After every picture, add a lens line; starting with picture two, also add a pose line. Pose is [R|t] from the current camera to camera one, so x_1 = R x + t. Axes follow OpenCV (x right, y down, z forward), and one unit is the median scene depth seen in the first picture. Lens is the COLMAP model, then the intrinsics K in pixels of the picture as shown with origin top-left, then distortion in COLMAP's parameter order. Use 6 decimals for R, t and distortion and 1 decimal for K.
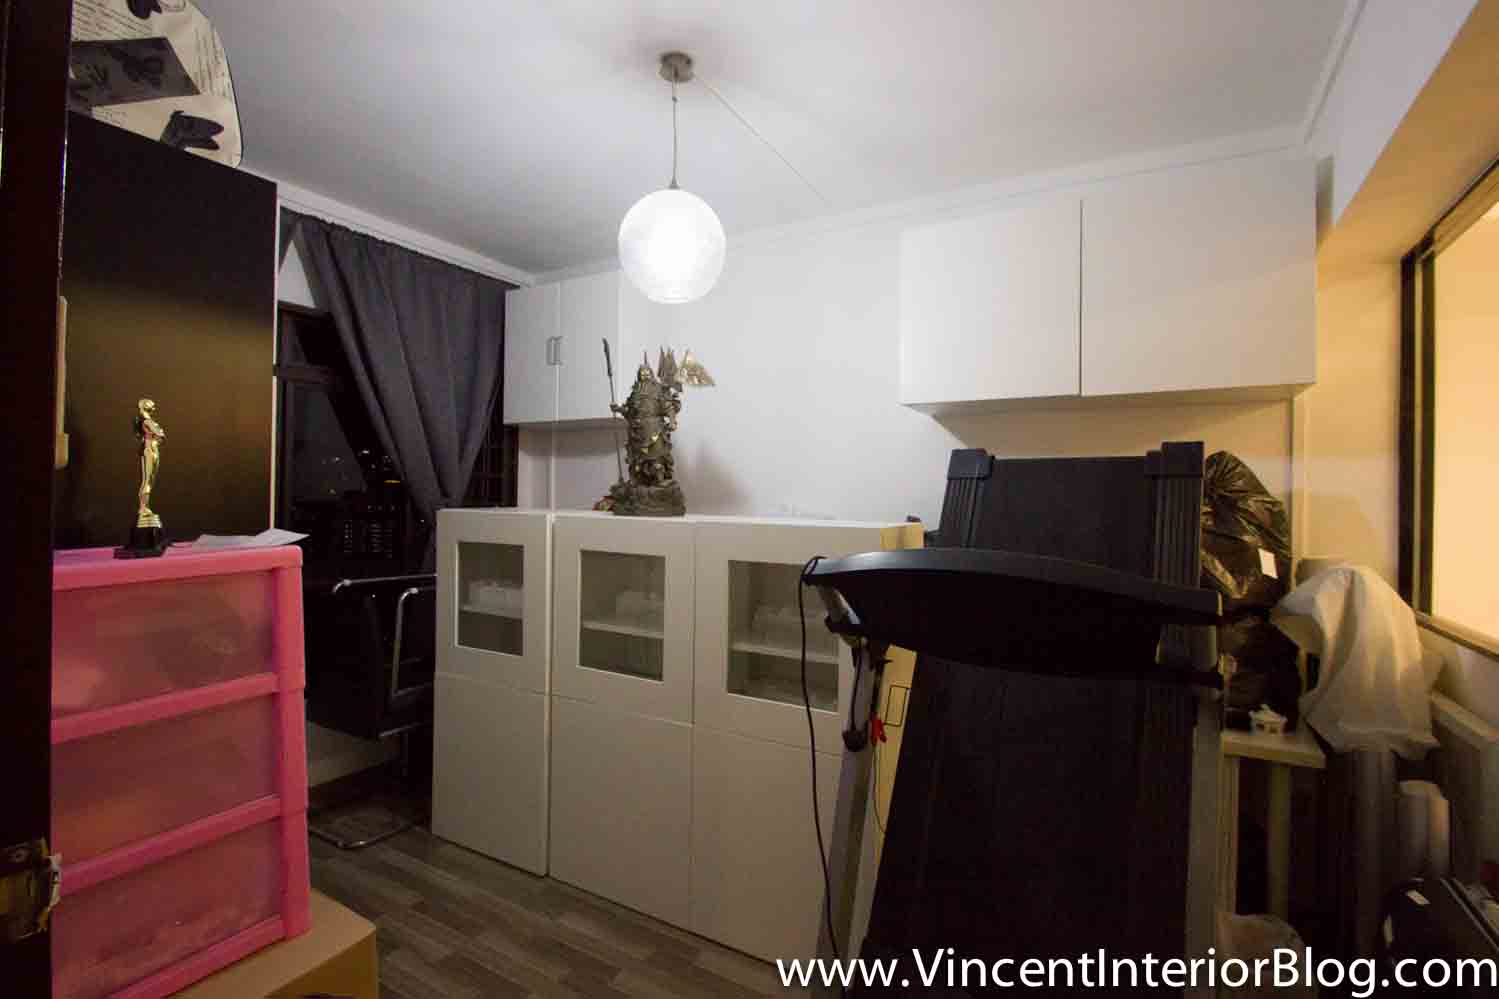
lens RADIAL K [[693.8, 0, 749.8], [0, 693.8, 489.9], [0, 0, 1]] dist [0.005061, -0.012854]
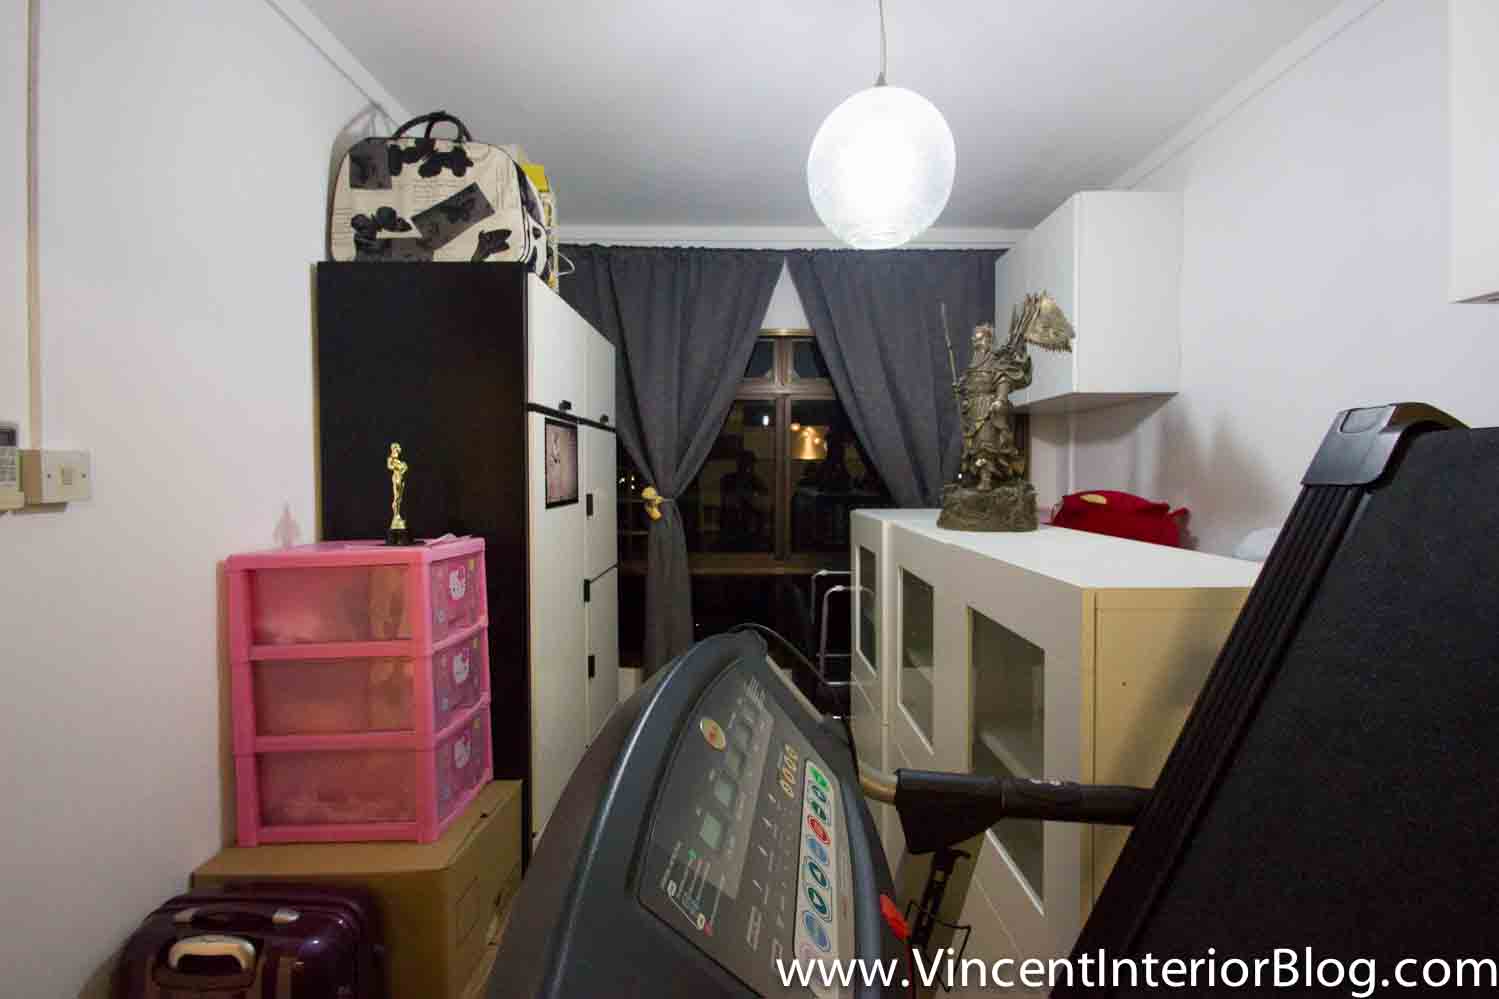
lens RADIAL K [[693.8, 0, 749.8], [0, 693.8, 489.9], [0, 0, 1]] dist [0.005061, -0.012854]
pose [[0.508086, 0.005107, -0.861291, 0.647228], [0.014339, 0.999794, 0.014387, -0.032828], [0.861187, -0.019660, 0.507908, 0.710693]]
